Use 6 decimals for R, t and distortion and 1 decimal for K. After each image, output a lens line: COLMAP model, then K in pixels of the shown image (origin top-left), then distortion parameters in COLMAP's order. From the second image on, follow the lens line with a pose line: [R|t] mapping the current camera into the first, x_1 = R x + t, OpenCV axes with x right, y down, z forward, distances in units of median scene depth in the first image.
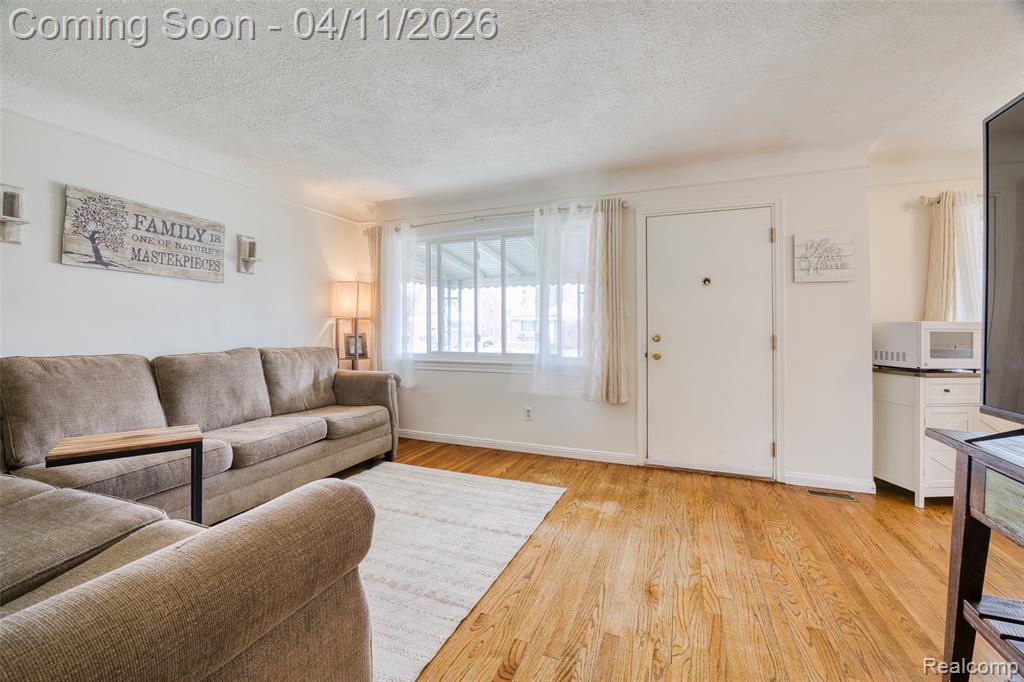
lens RADIAL K [[421.1, 0, 511.4], [0, 421.1, 336.3], [0, 0, 1]] dist [-0.020419, 0.000568]
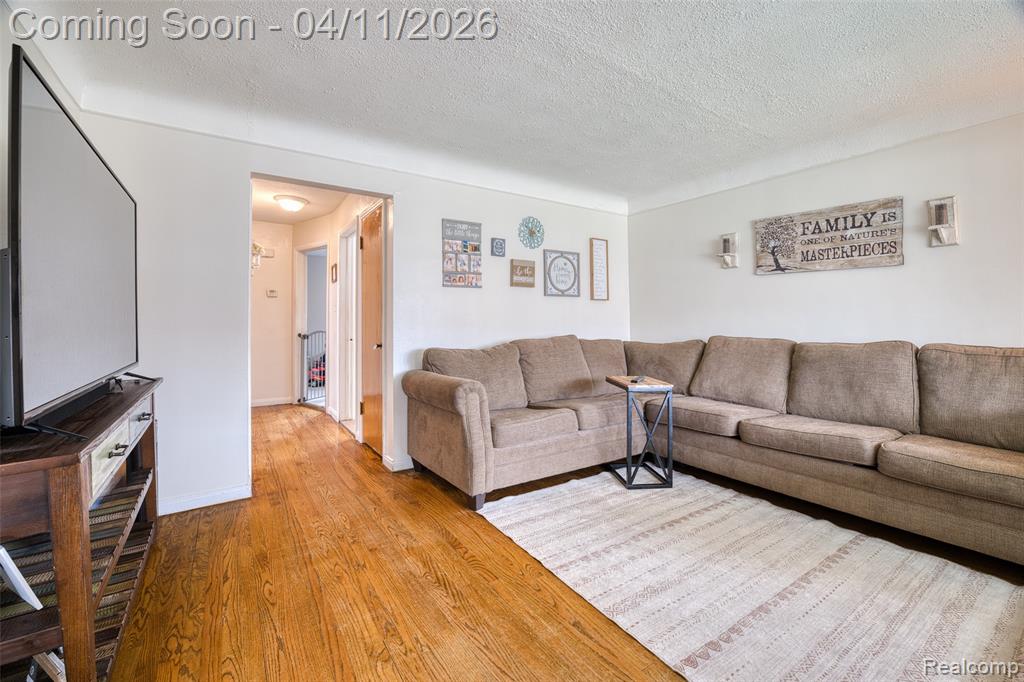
lens RADIAL K [[421.1, 0, 511.4], [0, 421.1, 336.3], [0, 0, 1]] dist [-0.020419, 0.000568]
pose [[-0.557159, 0.030948, -0.829829, 0.533853], [-0.010254, 0.998973, 0.044141, -0.012271], [0.830342, 0.033103, -0.556269, 0.927800]]
